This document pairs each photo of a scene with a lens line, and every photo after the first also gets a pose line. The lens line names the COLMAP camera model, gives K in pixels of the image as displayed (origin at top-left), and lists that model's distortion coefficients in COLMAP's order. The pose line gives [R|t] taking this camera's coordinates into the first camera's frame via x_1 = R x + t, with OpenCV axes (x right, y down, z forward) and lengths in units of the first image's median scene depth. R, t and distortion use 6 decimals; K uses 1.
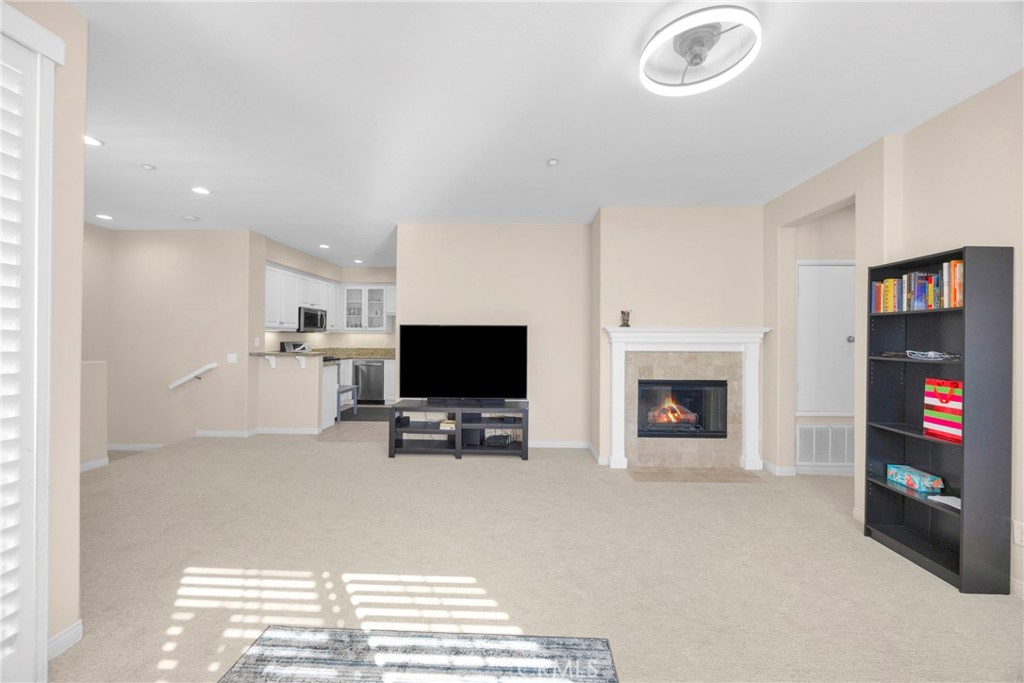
lens RADIAL K [[391.1, 0, 514.0], [0, 391.1, 337.1], [0, 0, 1]] dist [-0.007562, 0.000807]
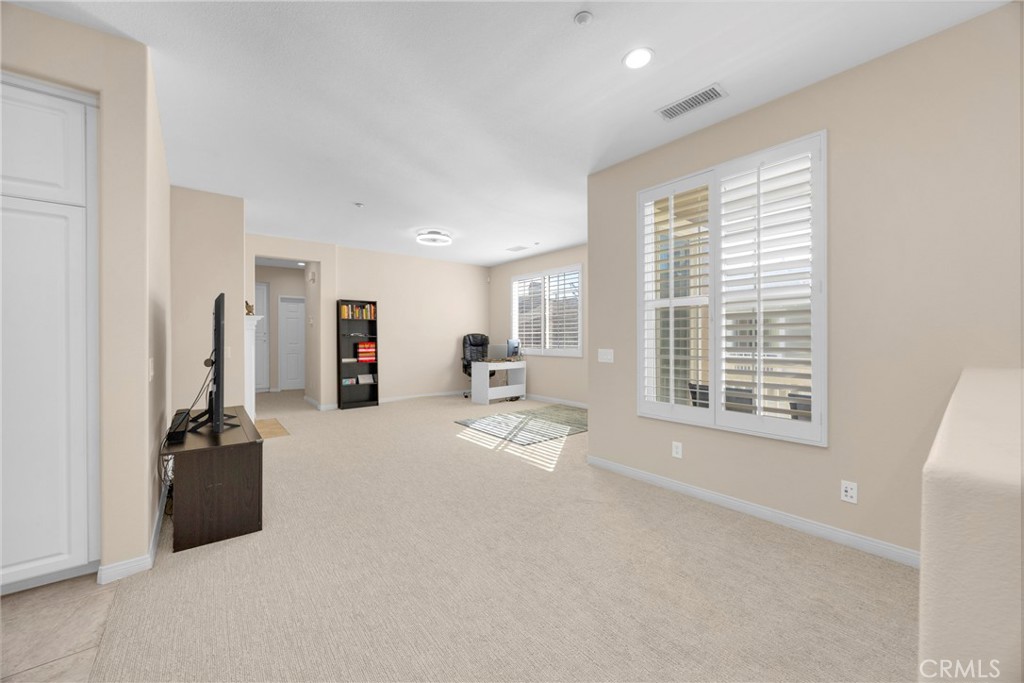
lens RADIAL K [[391.1, 0, 517.1], [0, 391.1, 339.5], [0, 0, 1]] dist [-0.007562, 0.000807]
pose [[-0.675275, -0.010827, 0.737487, -0.957331], [-0.003842, 0.999930, 0.011163, 0.023772], [-0.737556, 0.004705, -0.675269, 1.087457]]
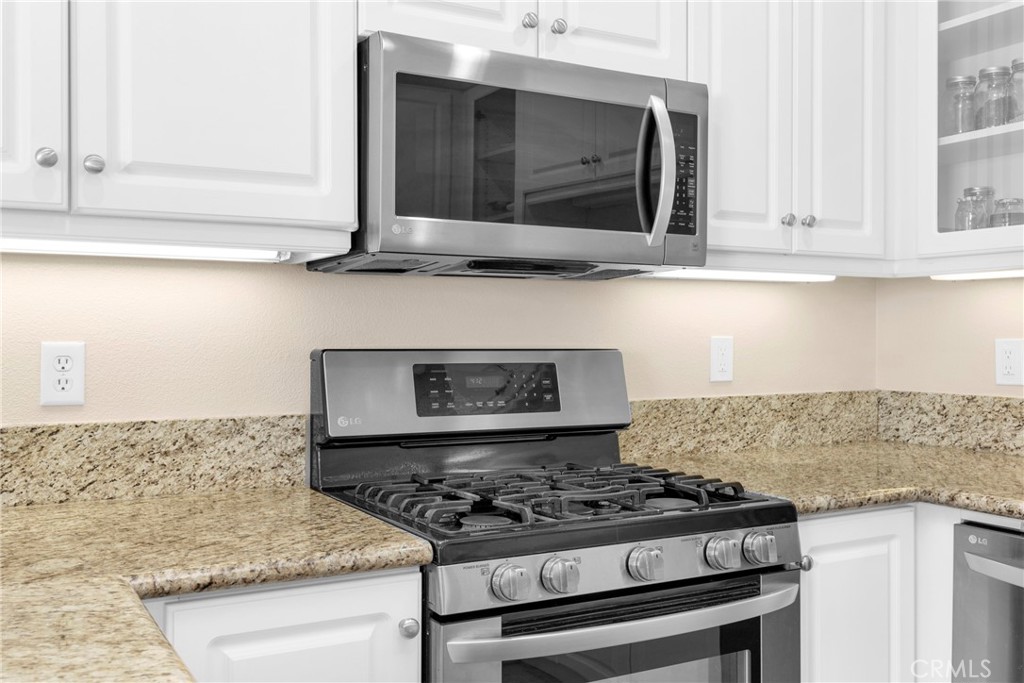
lens RADIAL K [[982.9, 0, 532.7], [0, 982.9, 330.3], [0, 0, 1]] dist [0.008124, 0.000000]
pose [[0.534108, -0.008172, -0.845377, -0.425267], [0.003009, 0.999965, -0.007765, 0.014163], [0.845411, 0.001603, 0.534114, 1.308904]]
